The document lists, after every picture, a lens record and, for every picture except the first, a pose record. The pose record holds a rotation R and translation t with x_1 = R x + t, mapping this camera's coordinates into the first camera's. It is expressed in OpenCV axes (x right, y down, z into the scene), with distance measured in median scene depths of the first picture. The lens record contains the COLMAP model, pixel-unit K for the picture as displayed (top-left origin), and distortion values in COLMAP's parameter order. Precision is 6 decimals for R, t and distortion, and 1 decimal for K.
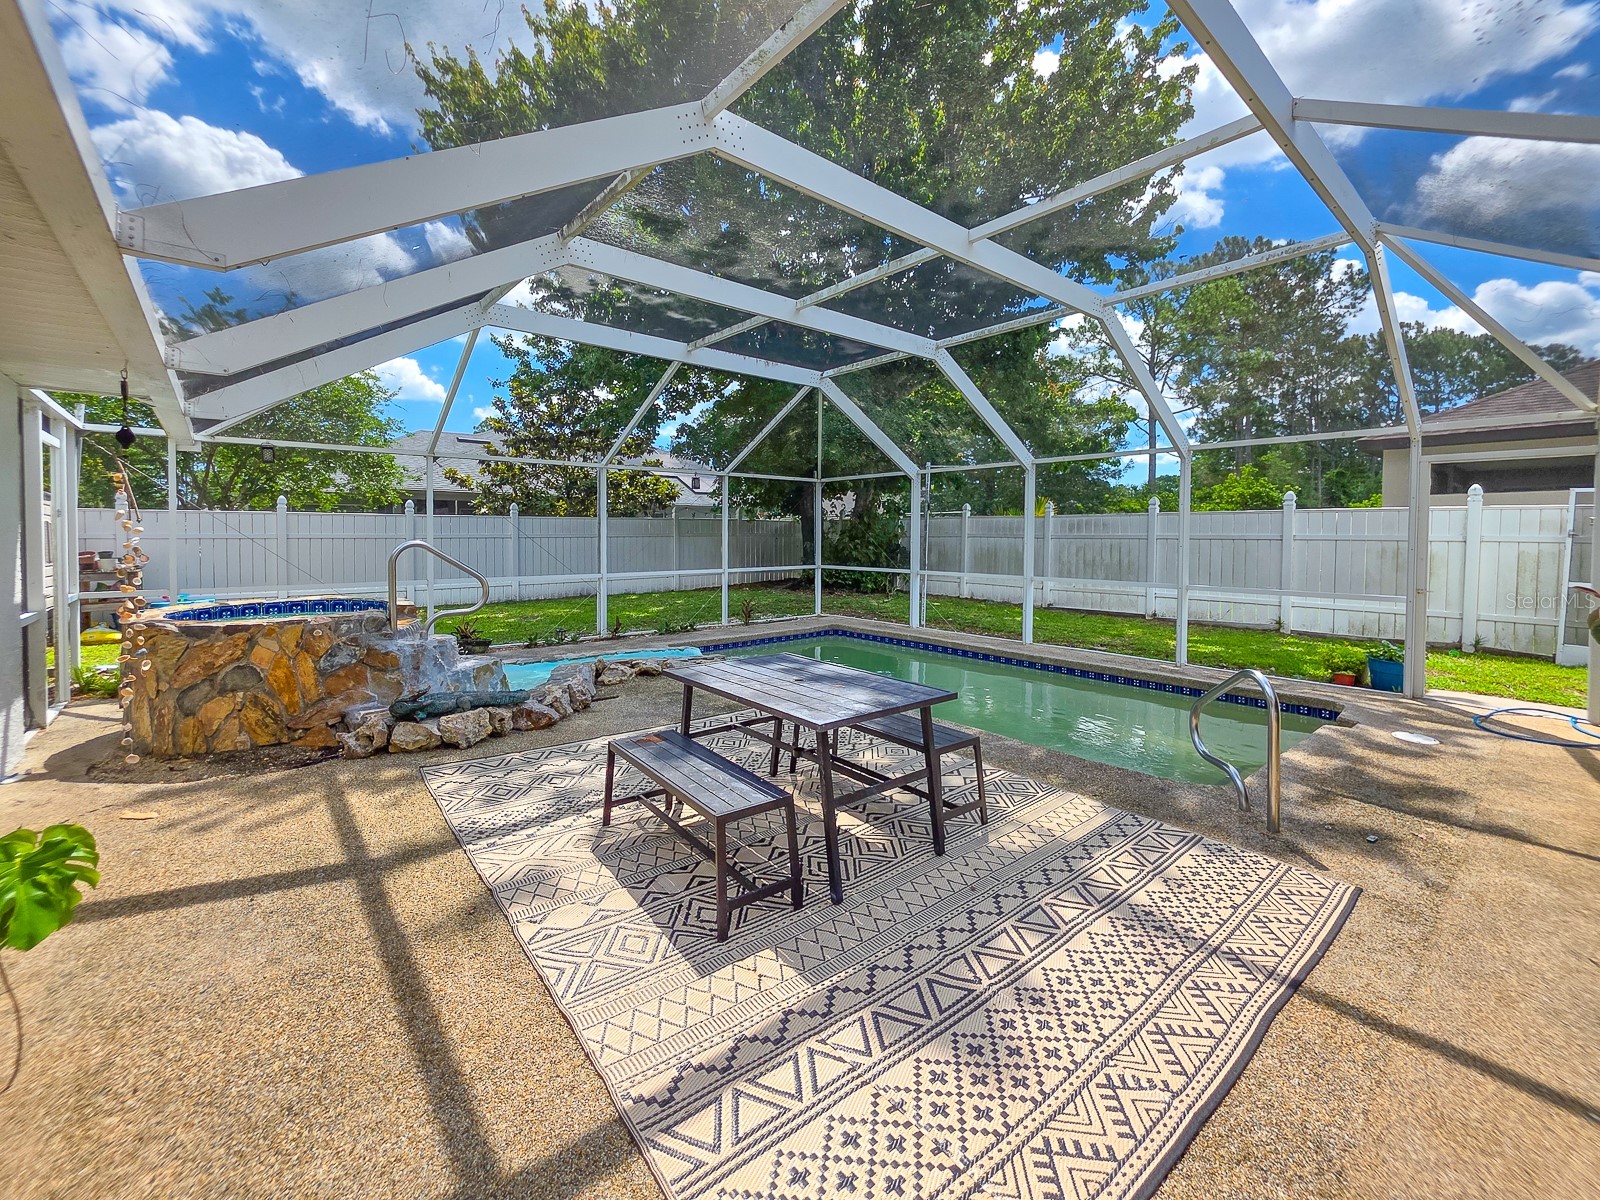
lens RADIAL K [[654.7, 0, 800.0], [0, 654.7, 600.0], [0, 0, 1]] dist [0.000511, -0.000059]
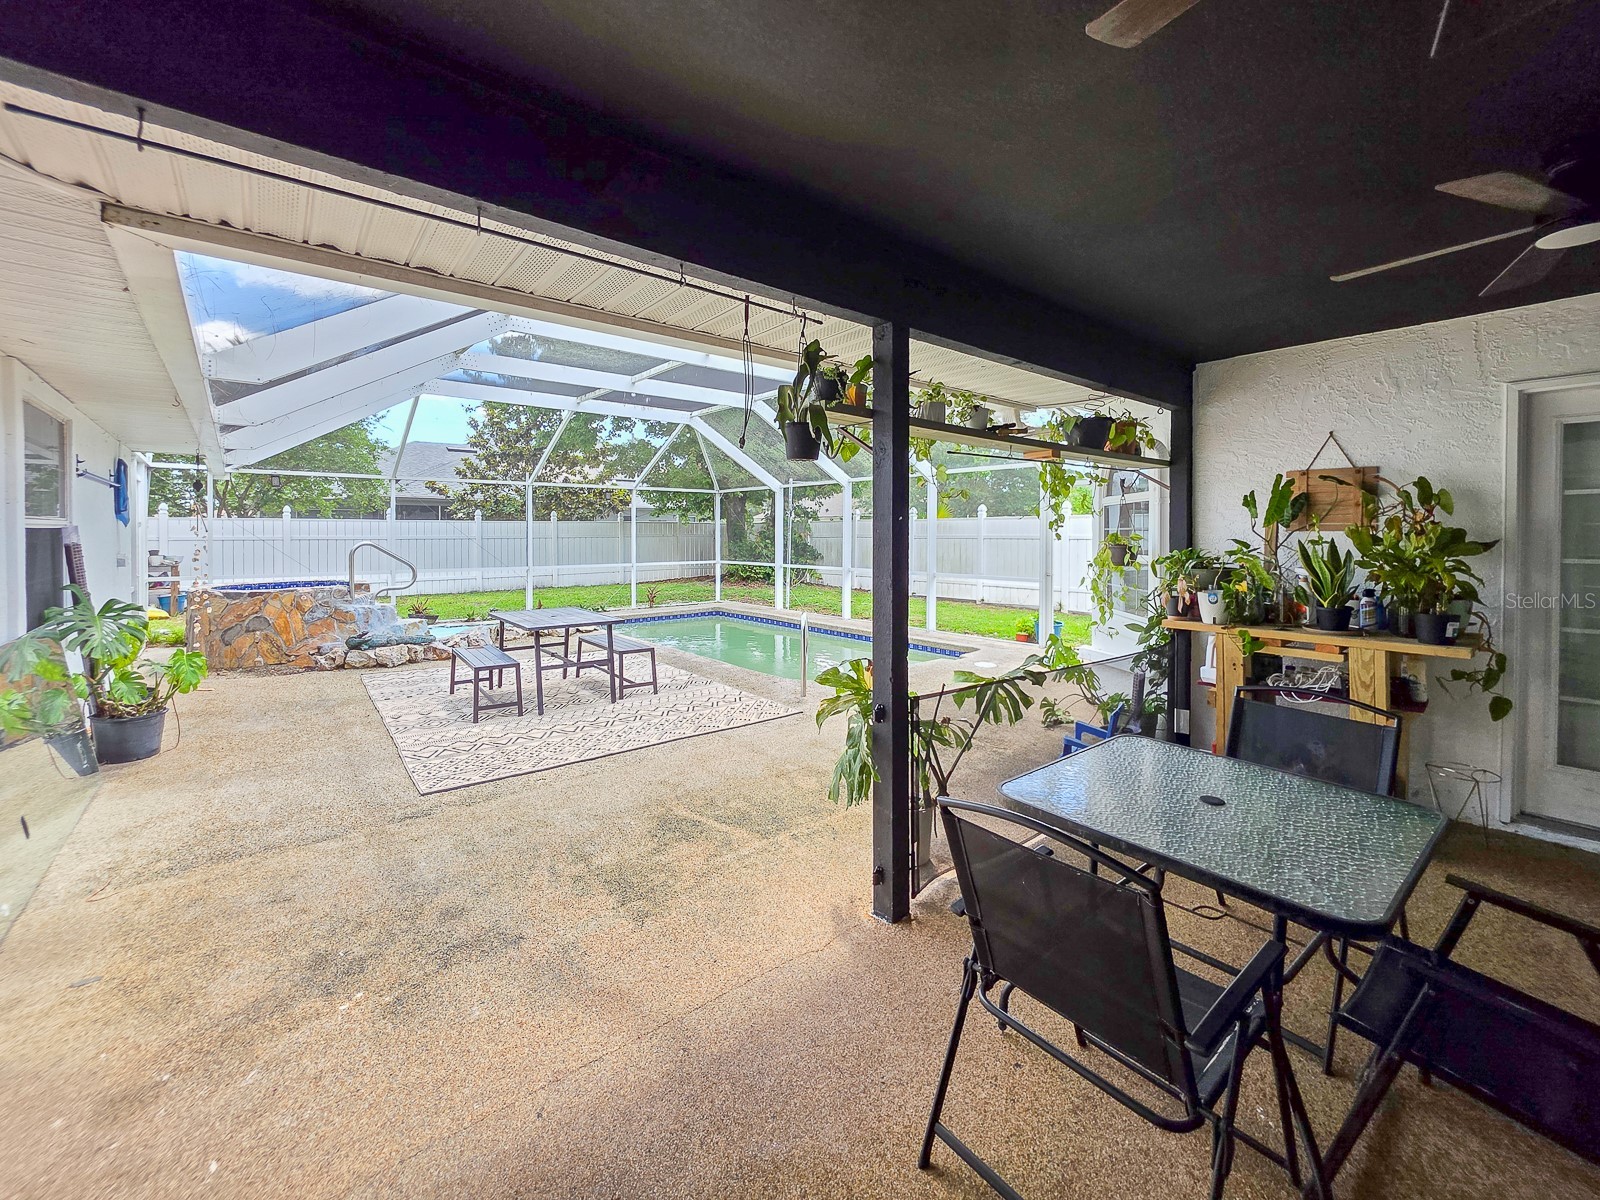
lens RADIAL K [[647.8, 0, 777.8], [0, 647.8, 594.3], [0, 0, 1]] dist [0.000833, 0.000111]
pose [[0.999721, -0.000028, -0.023606, 0.363334], [-0.000164, 0.999967, -0.008133, 0.040819], [0.023606, 0.008135, 0.999688, -0.442650]]
